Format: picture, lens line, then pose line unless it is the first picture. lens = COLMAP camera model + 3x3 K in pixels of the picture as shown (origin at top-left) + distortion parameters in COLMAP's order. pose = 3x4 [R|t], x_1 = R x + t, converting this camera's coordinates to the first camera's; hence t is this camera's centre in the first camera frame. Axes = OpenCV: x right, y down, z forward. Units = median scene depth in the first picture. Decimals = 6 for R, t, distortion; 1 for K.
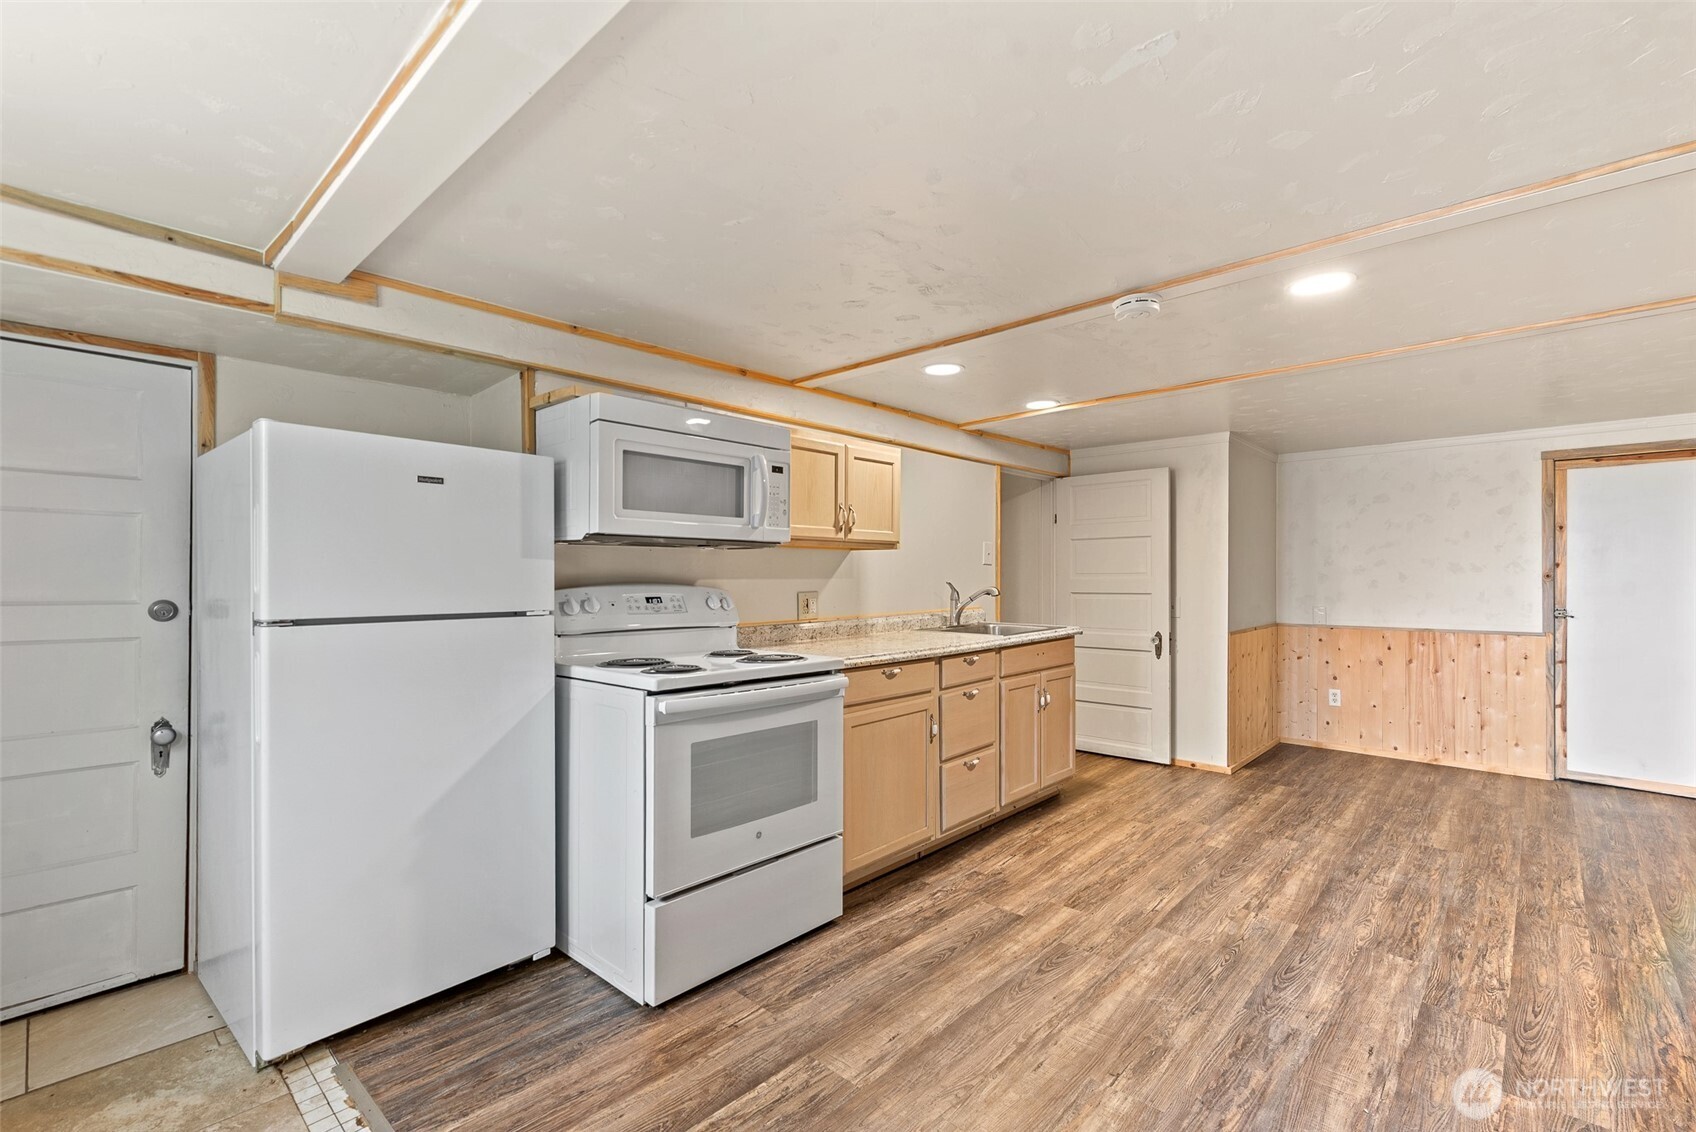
lens RADIAL K [[749.0, 0, 866.0], [0, 749.0, 576.0], [0, 0, 1]] dist [0.001826, -0.000458]
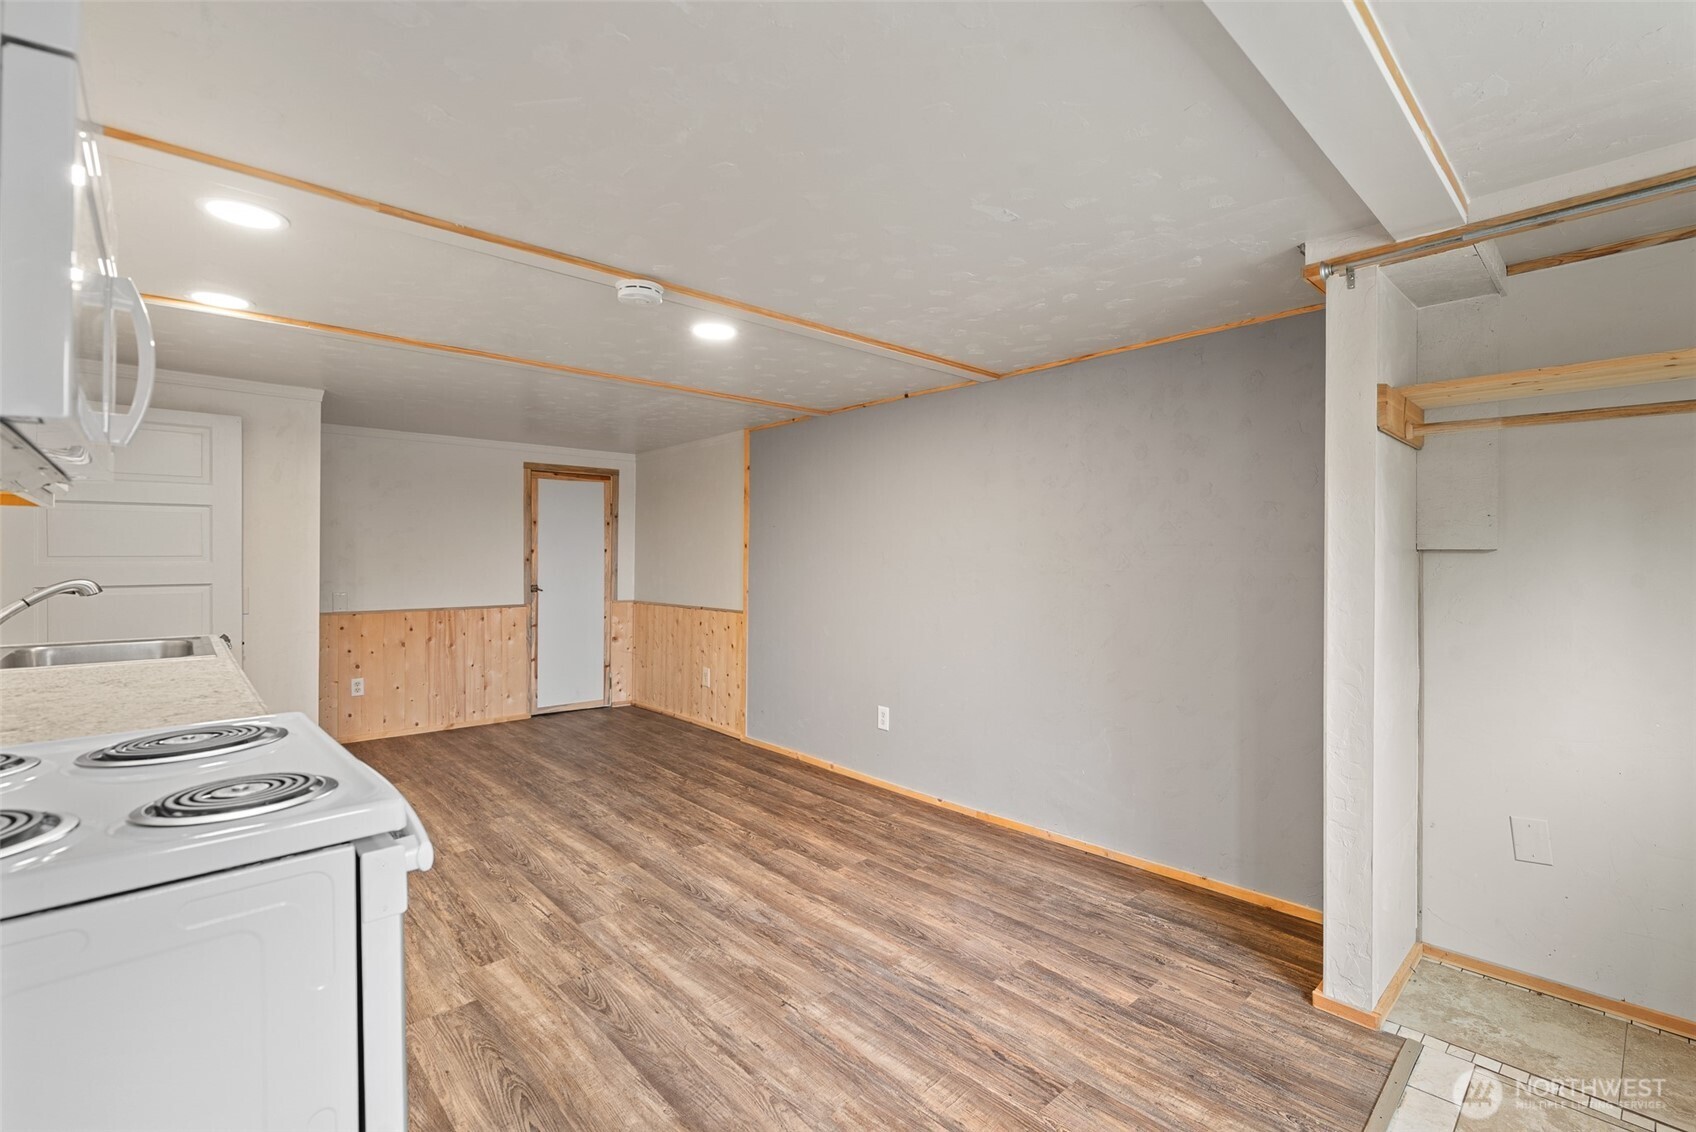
lens RADIAL K [[749.0, 0, 865.8], [0, 749.0, 556.3], [0, 0, 1]] dist [0.001826, -0.000458]
pose [[0.071829, 0.003238, 0.997412, -0.469661], [-0.000014, 0.999995, -0.003245, -0.001843], [-0.997417, 0.000219, 0.071829, 0.476417]]
